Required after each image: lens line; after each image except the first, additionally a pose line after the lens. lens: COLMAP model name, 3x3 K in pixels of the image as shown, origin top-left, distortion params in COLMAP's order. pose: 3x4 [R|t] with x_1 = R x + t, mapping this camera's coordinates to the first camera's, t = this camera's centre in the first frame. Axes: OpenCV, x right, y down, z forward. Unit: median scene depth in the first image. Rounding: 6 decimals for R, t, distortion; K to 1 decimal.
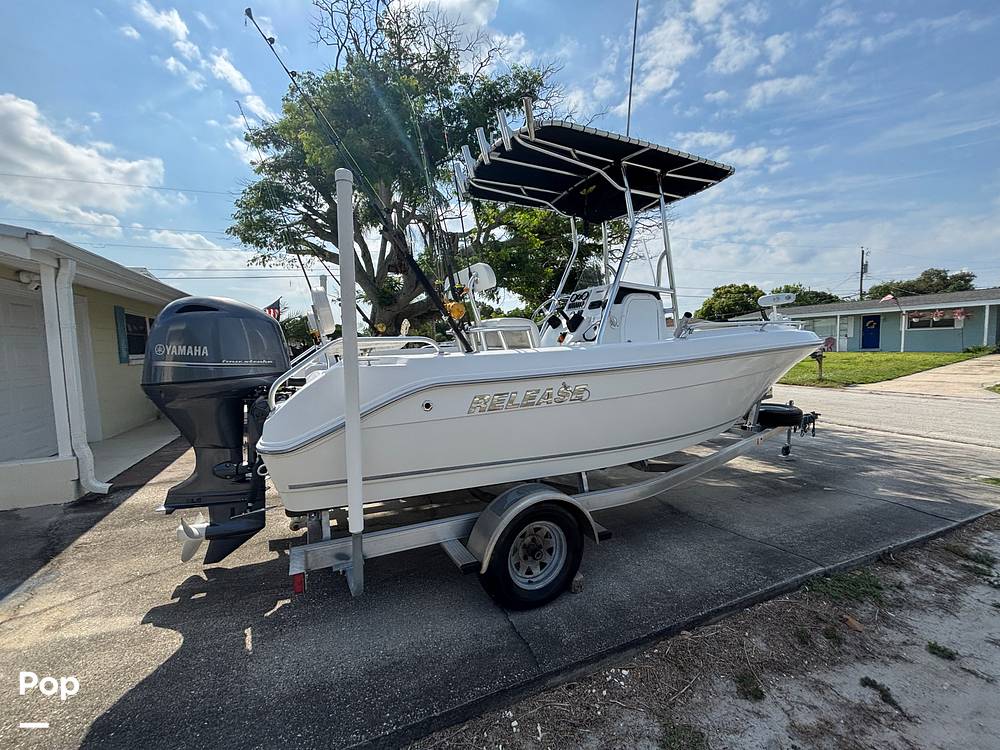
lens RADIAL K [[397.3, 0, 500.0], [0, 397.3, 375.0], [0, 0, 1]] dist [0.001212, -0.000243]
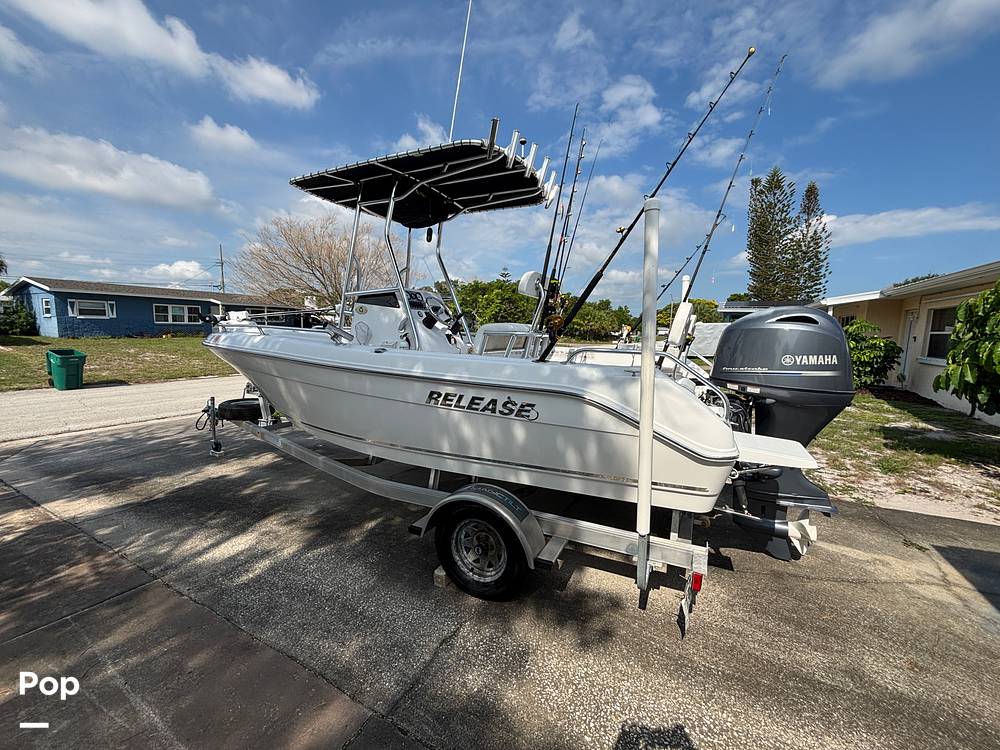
lens RADIAL K [[397.3, 0, 500.0], [0, 397.3, 375.0], [0, 0, 1]] dist [0.001212, -0.000243]
pose [[-0.630312, -0.070702, 0.773116, -1.047288], [0.050746, 0.989962, 0.131906, -0.184289], [-0.774682, 0.122375, -0.620397, 2.140152]]
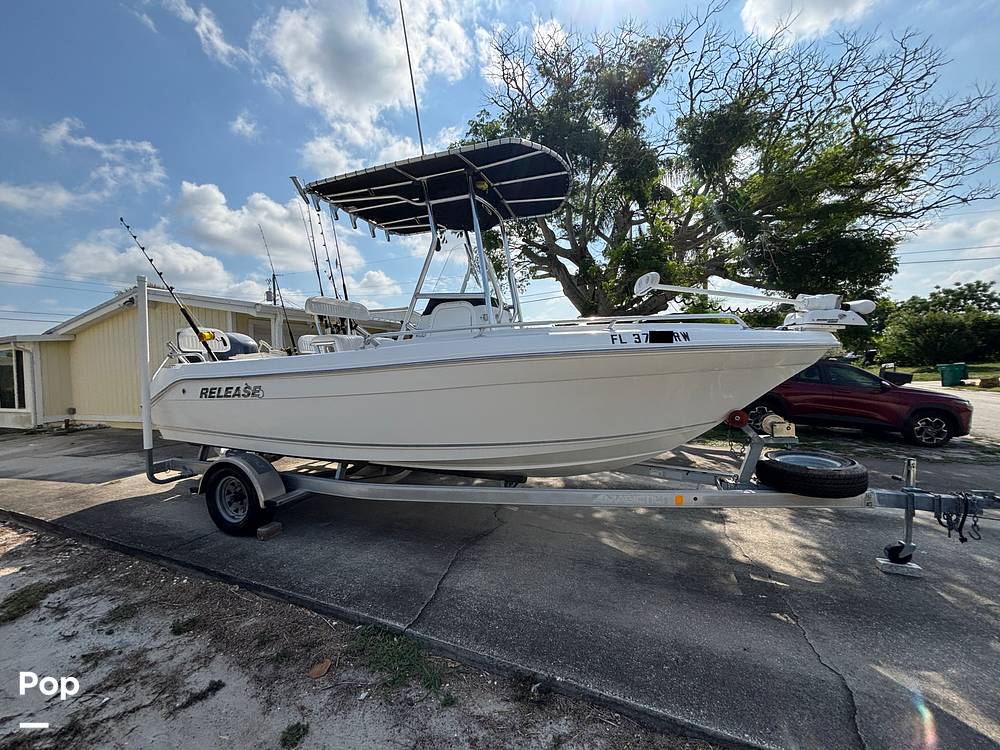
lens RADIAL K [[397.3, 0, 500.0], [0, 397.3, 375.0], [0, 0, 1]] dist [0.001212, -0.000243]
pose [[0.701220, 0.028000, -0.712394, 1.480463], [-0.044016, 0.999023, -0.004059, -0.036073], [0.711585, 0.034203, 0.701768, 0.533564]]
